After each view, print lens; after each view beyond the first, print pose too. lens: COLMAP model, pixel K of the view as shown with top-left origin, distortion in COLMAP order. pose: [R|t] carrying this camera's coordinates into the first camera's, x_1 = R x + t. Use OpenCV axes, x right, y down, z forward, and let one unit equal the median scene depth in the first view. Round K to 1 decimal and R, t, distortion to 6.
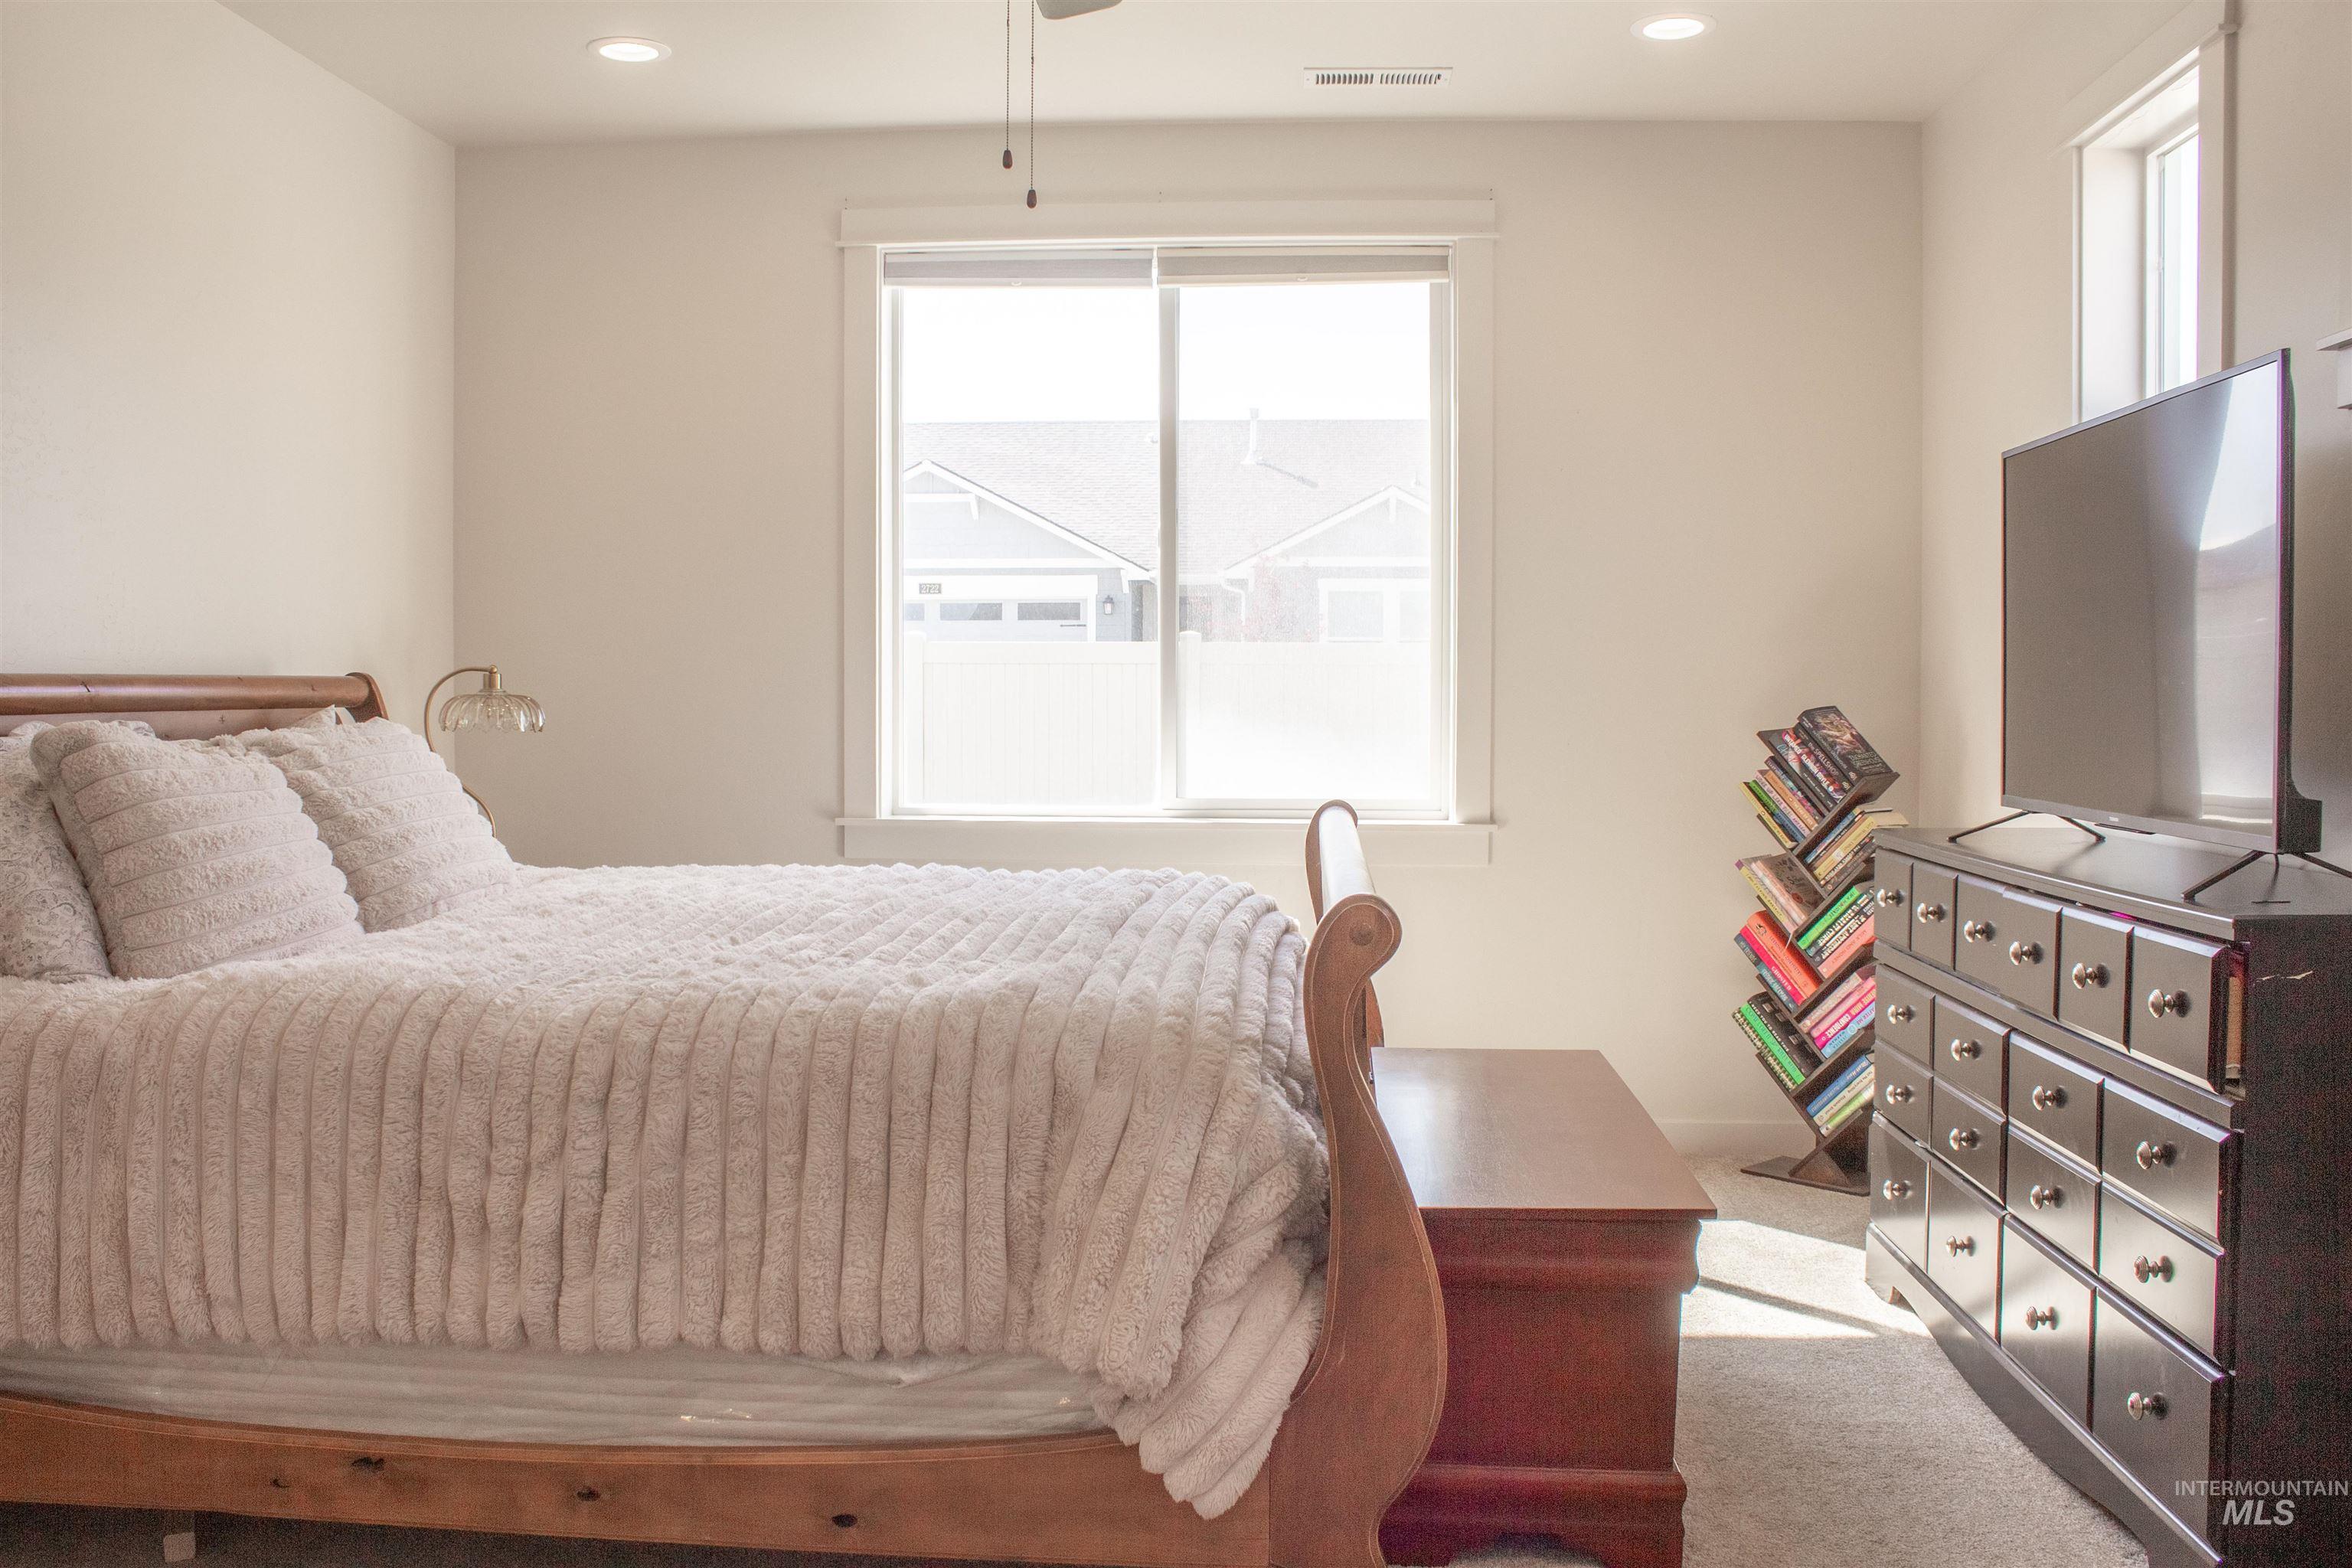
lens RADIAL K [[2029.3, 0, 1174.3], [0, 2029.3, 802.8], [0, 0, 1]] dist [-0.157749, 0.133762]
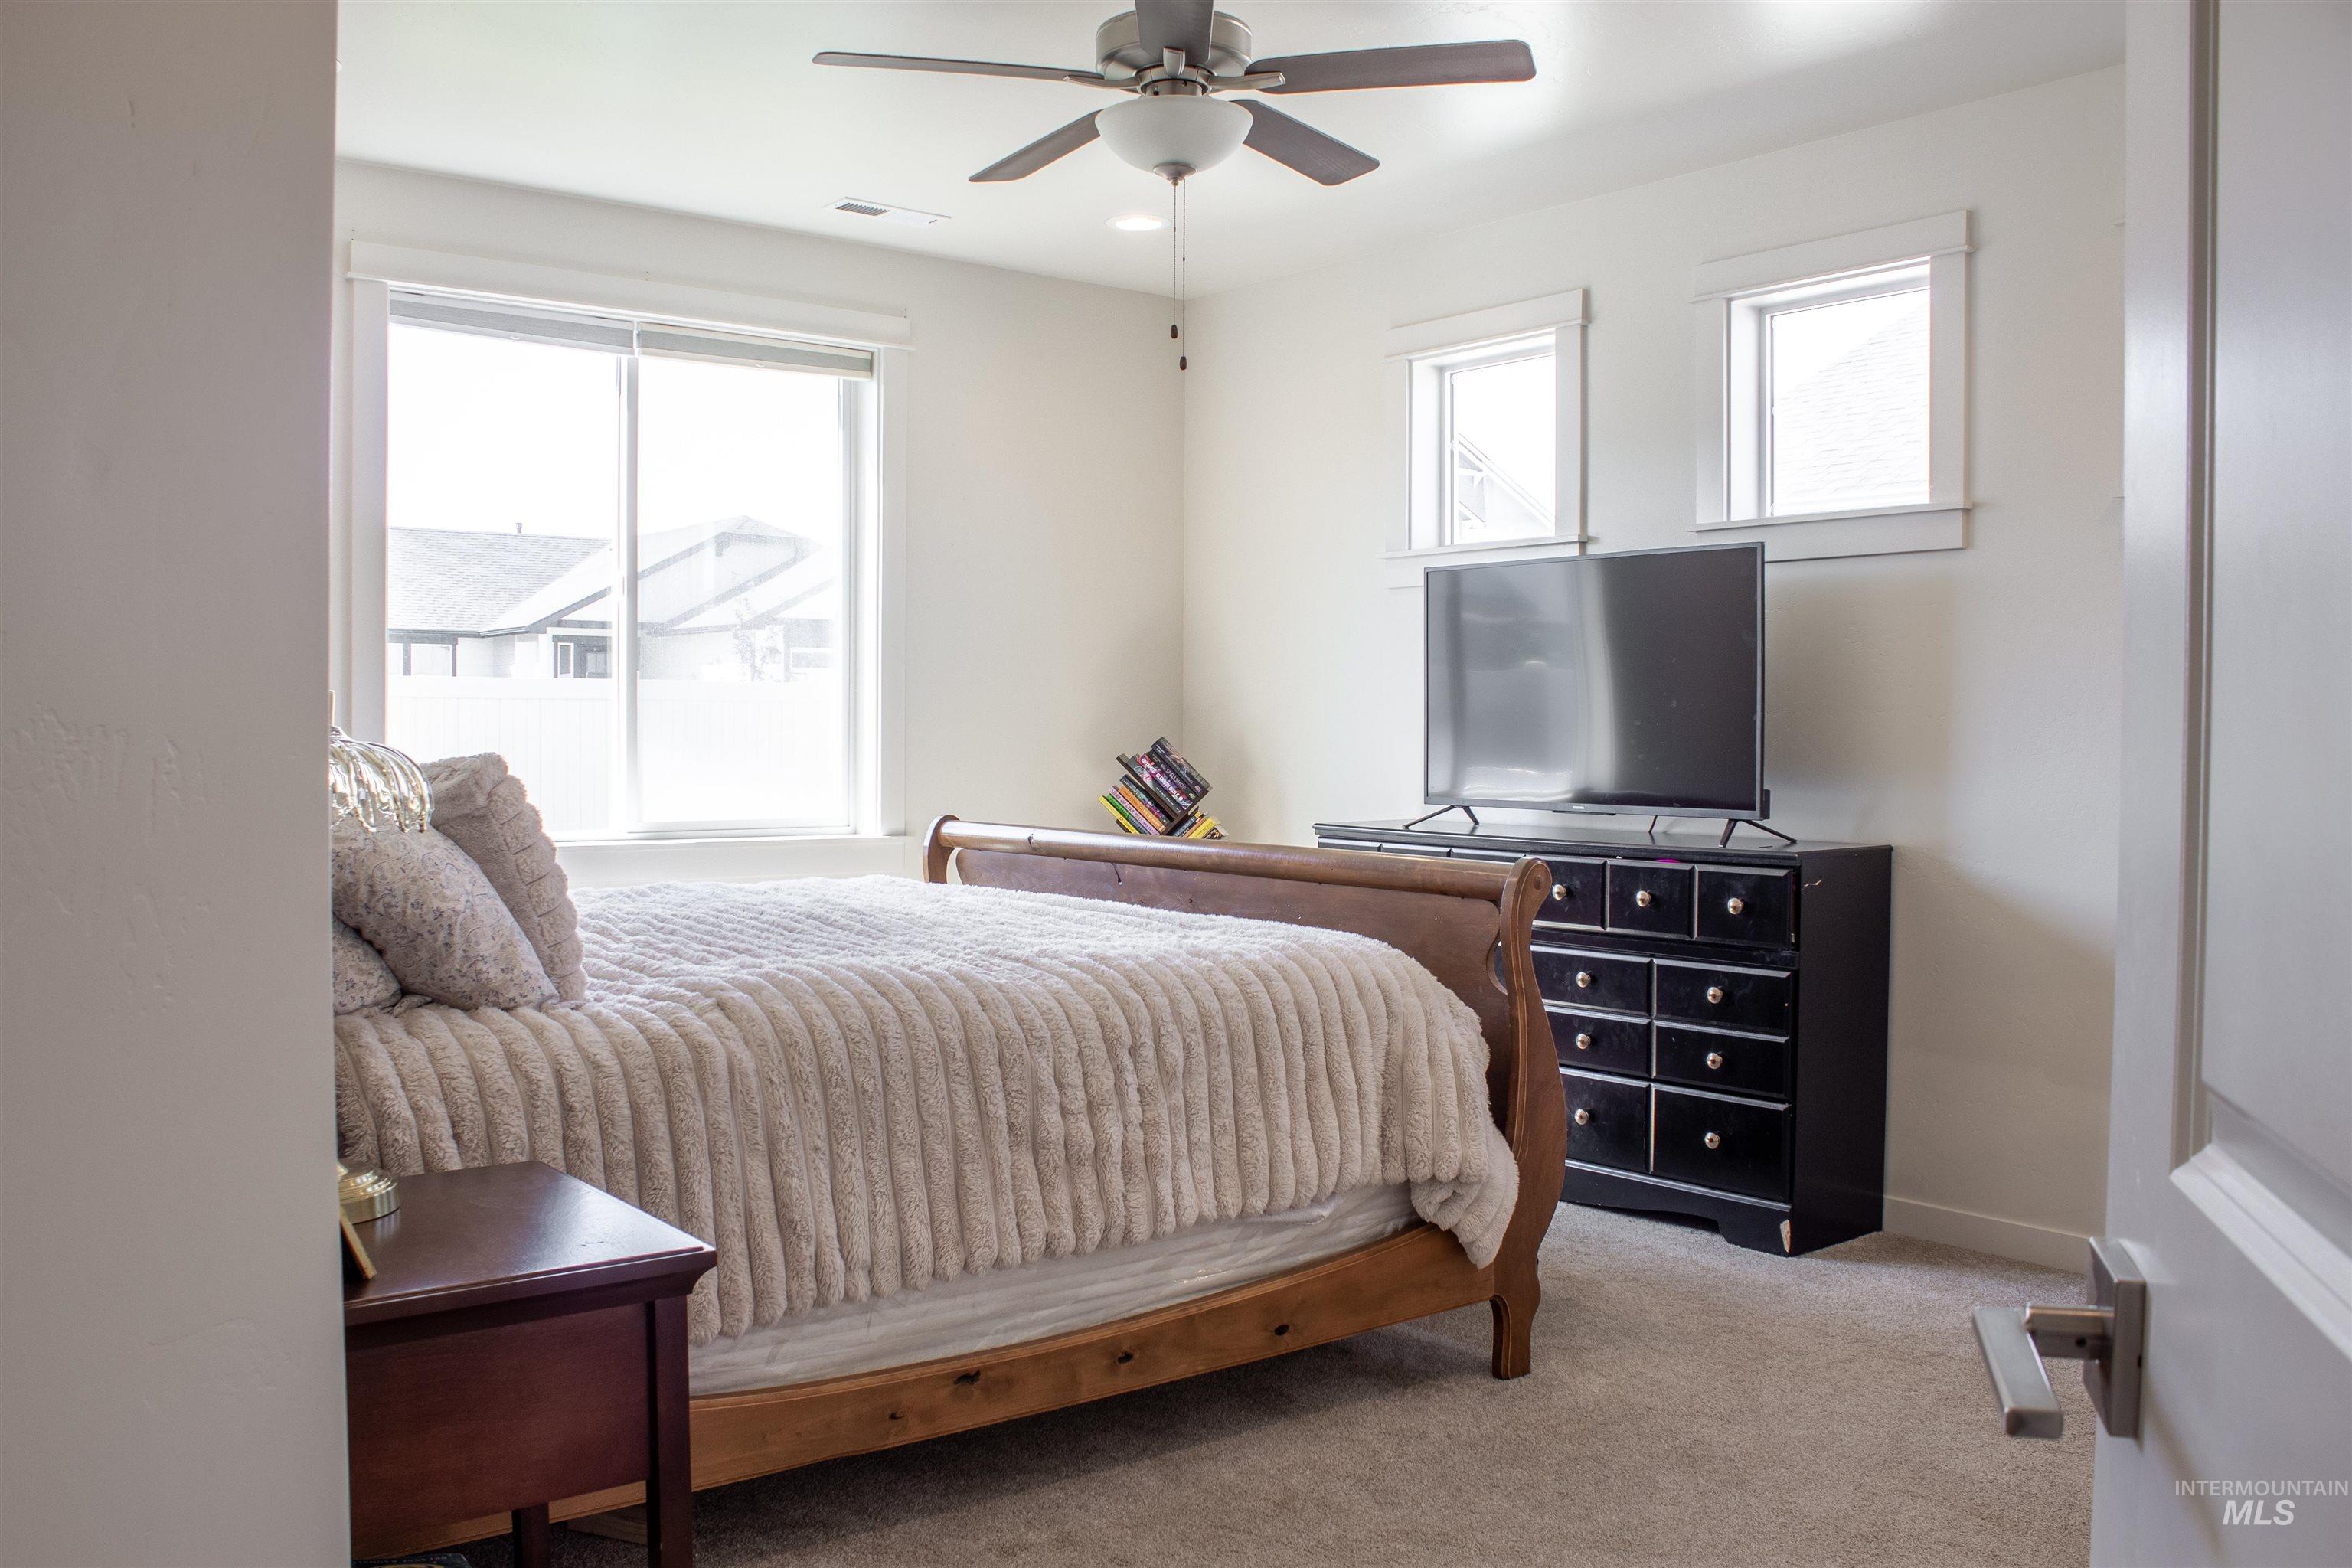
lens RADIAL K [[2029.3, 0, 1174.3], [0, 2029.3, 802.8], [0, 0, 1]] dist [-0.157749, 0.133762]
pose [[0.731276, -0.023044, 0.681693, -0.595290], [0.032799, 0.999461, -0.001399, -0.002559], [-0.681293, 0.023382, 0.731637, 0.011194]]
